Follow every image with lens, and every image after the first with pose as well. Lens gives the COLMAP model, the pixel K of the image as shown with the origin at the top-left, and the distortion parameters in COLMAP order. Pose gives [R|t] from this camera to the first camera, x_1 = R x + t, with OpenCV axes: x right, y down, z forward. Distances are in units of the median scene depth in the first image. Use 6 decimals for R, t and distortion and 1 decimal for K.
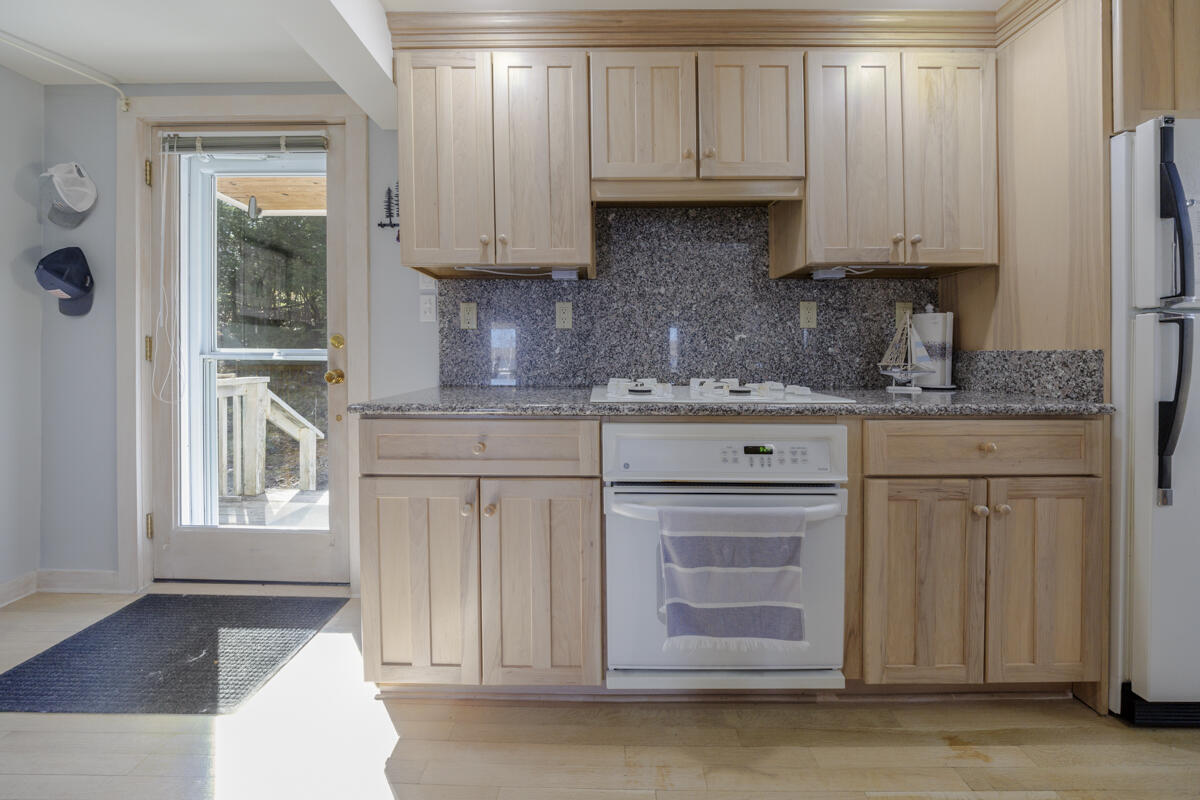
lens RADIAL K [[415.1, 0, 591.8], [0, 415.1, 355.8], [0, 0, 1]] dist [-0.008708, -0.000248]
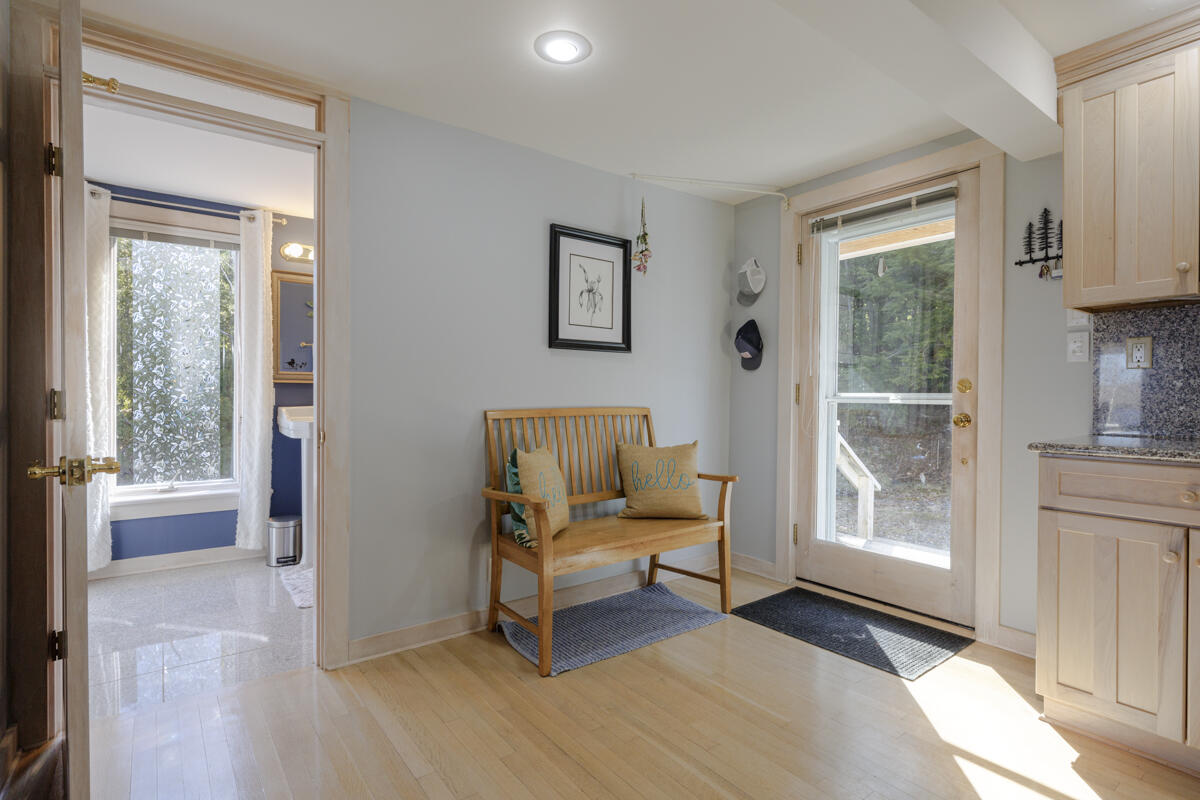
lens RADIAL K [[585.6, 0, 600.4], [0, 585.6, 408.2], [0, 0, 1]] dist [0.000890, -0.000157]
pose [[0.606789, 0.015257, -0.794717, -0.018914], [-0.004131, 0.999863, 0.016042, 0.001615], [0.794852, -0.006451, 0.606769, -0.722178]]
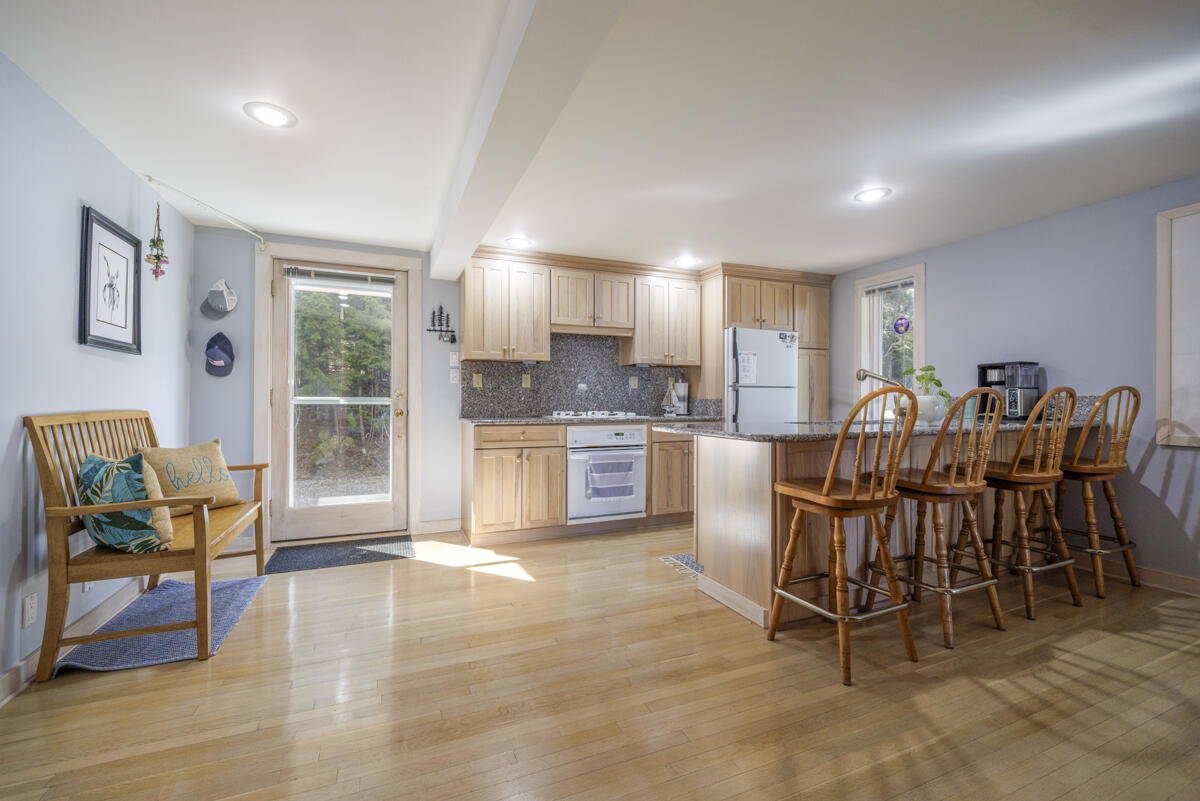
lens RADIAL K [[495.7, 0, 595.9], [0, 495.7, 403.7], [0, 0, 1]] dist [-0.001529, -0.000496]
pose [[0.917981, -0.002851, 0.396615, -0.856603], [0.001801, 0.999994, 0.003019, 0.007154], [-0.396621, -0.002058, 0.917980, -1.611965]]
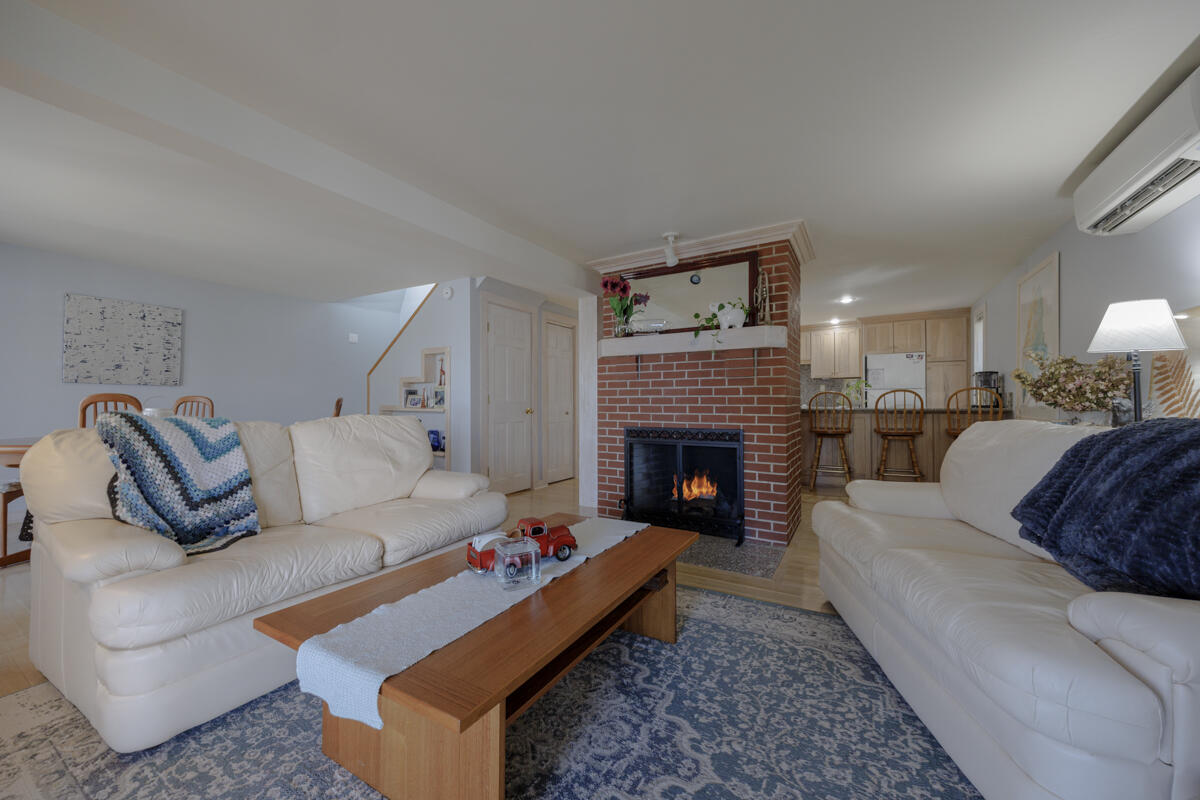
lens RADIAL K [[457.3, 0, 600.0], [0, 457.3, 400.0], [0, 0, 1]] dist [-0.001498, -0.000270]
pose [[0.870299, -0.007337, -0.492469, 0.971694], [0.003905, 0.999960, -0.007997, 0.045369], [0.492508, 0.005037, 0.870293, -4.507580]]
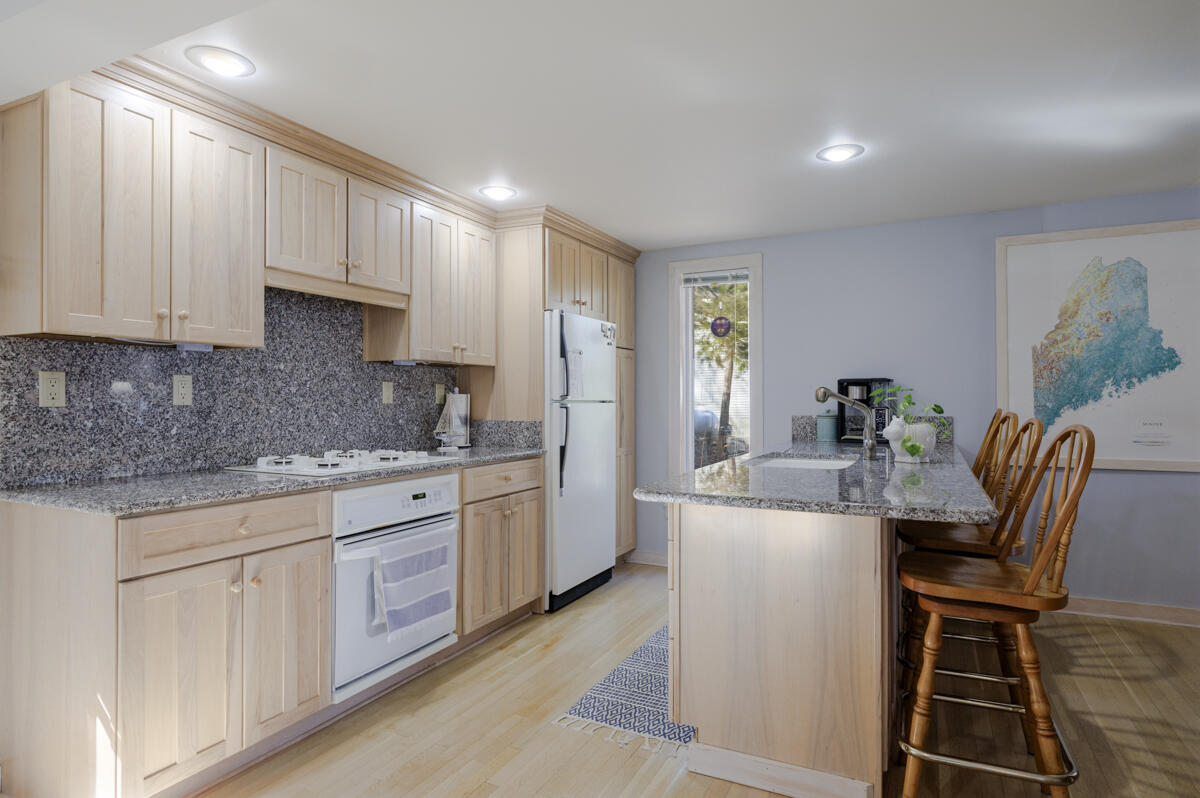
lens RADIAL K [[659.1, 0, 600.0], [0, 659.1, 399.0], [0, 0, 1]] dist [0.002869, 0.000236]
pose [[0.436193, 0.001516, 0.899852, -1.124770], [0.006301, 0.999969, -0.004738, -0.081000], [-0.899831, 0.007737, 0.436170, -0.473412]]
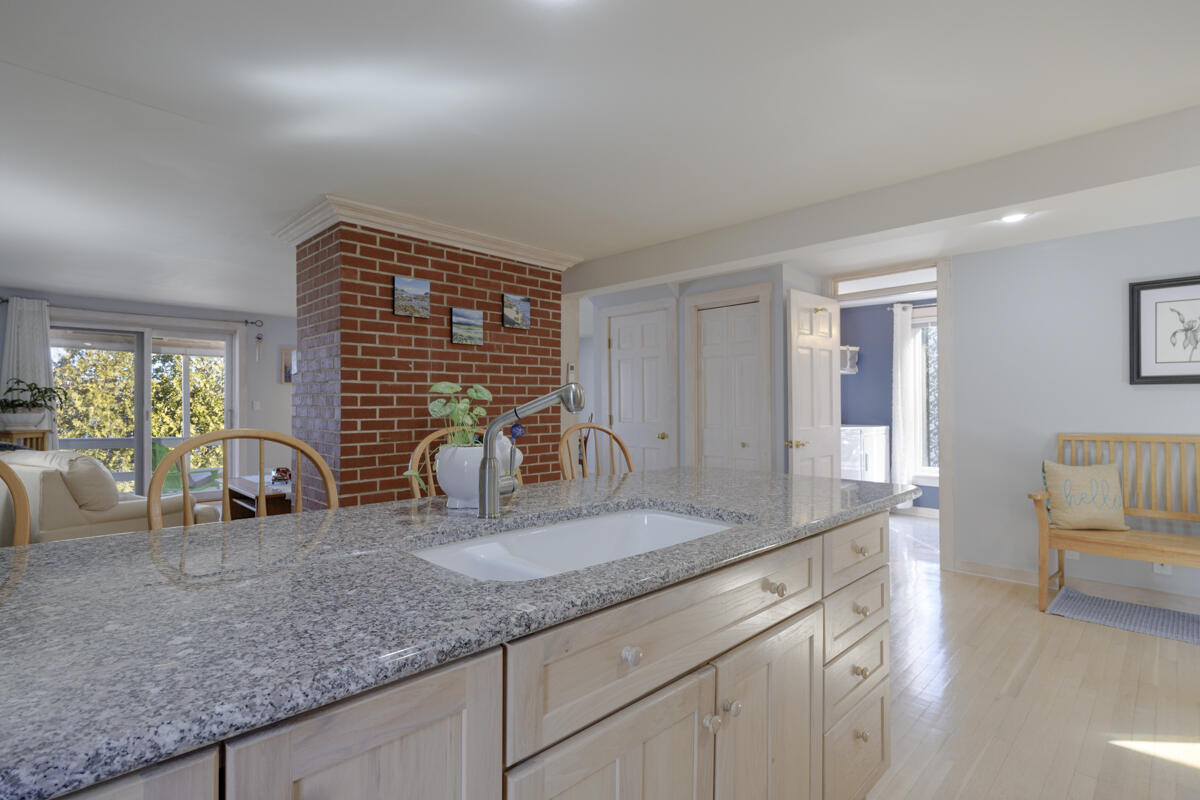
lens RADIAL K [[585.6, 0, 600.4], [0, 585.6, 408.2], [0, 0, 1]] dist [0.000890, -0.000157]
pose [[-0.697482, 0.006818, -0.716570, 1.526144], [-0.000496, 0.999950, 0.009997, -0.092618], [0.716602, 0.007328, -0.697444, 0.440844]]
